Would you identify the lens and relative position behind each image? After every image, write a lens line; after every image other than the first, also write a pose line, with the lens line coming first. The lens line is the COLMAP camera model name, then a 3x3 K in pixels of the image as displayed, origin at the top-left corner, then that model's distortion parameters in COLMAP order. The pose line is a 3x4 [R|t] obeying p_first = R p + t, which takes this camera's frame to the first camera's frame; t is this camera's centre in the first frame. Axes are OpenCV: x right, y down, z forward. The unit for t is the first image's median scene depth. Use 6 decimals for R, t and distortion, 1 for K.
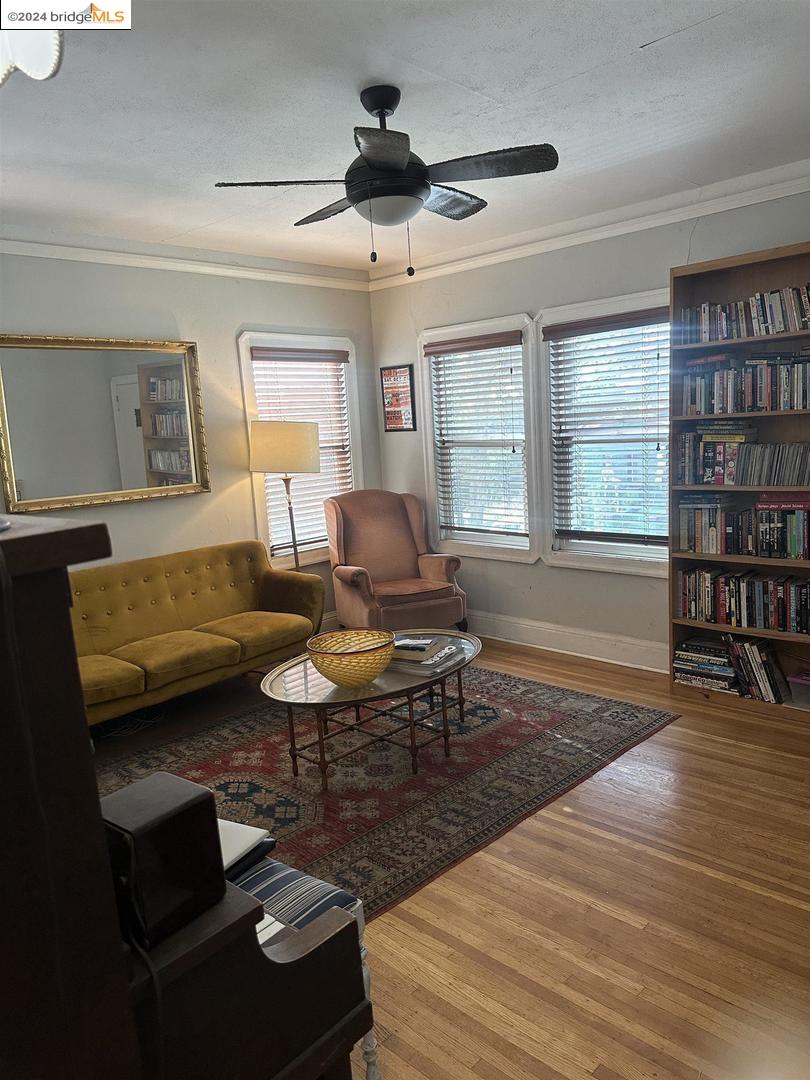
lens RADIAL K [[758.6, 0, 404.7], [0, 758.6, 544.3], [0, 0, 1]] dist [-0.002480, -0.007772]
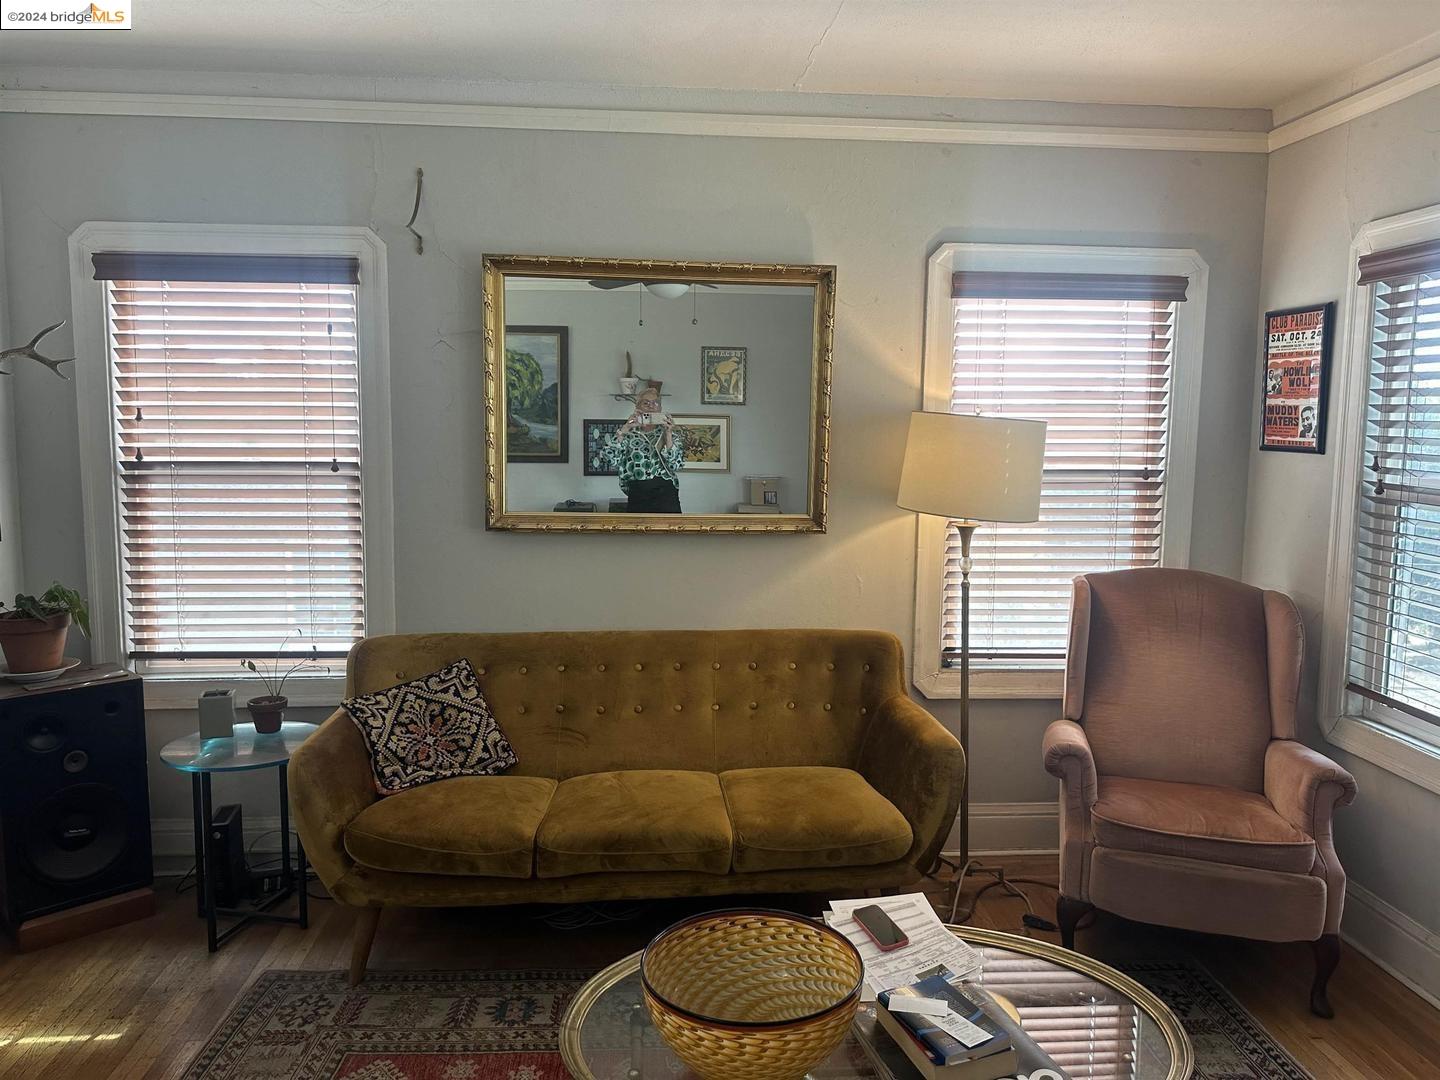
lens RADIAL K [[1011.5, 0, 716.3], [0, 1011.5, 501.9], [0, 0, 1]] dist [-0.002480, -0.007772]
pose [[0.720887, 0.119504, -0.682671, 0.165924], [-0.160391, 0.987048, 0.003416, -0.070455], [0.674237, 0.107032, 0.730718, 0.354758]]
